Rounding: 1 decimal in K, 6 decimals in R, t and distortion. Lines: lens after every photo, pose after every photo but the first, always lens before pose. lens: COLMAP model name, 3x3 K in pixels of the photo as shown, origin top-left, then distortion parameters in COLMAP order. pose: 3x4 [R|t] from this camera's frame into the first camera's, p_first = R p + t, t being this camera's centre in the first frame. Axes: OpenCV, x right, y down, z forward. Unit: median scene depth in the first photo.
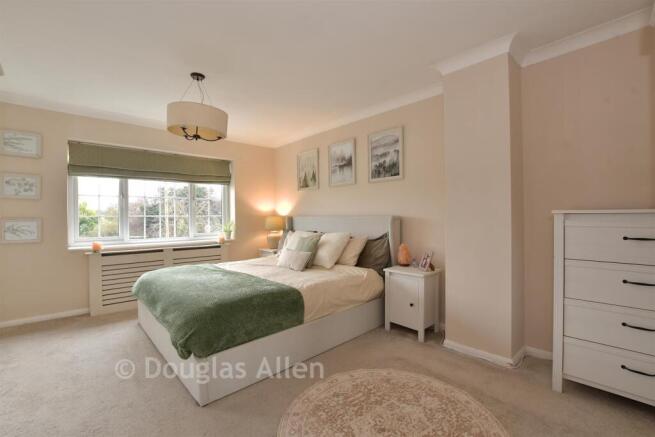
lens RADIAL K [[295.2, 0, 328.6], [0, 295.2, 216.7], [0, 0, 1]] dist [-0.003513, -0.000407]
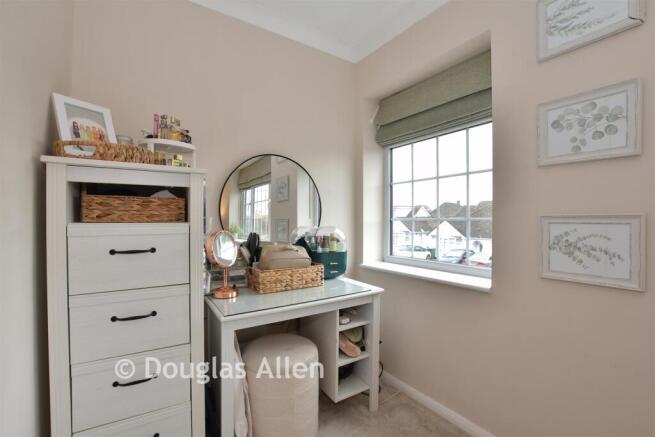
lens RADIAL K [[295.2, 0, 329.0], [0, 295.2, 215.6], [0, 0, 1]] dist [-0.003513, -0.000407]
pose [[-0.162469, -0.005579, -0.986698, -0.609525], [0.000078, 0.999984, -0.005667, 0.008179], [0.986714, -0.000998, -0.162466, 0.713683]]
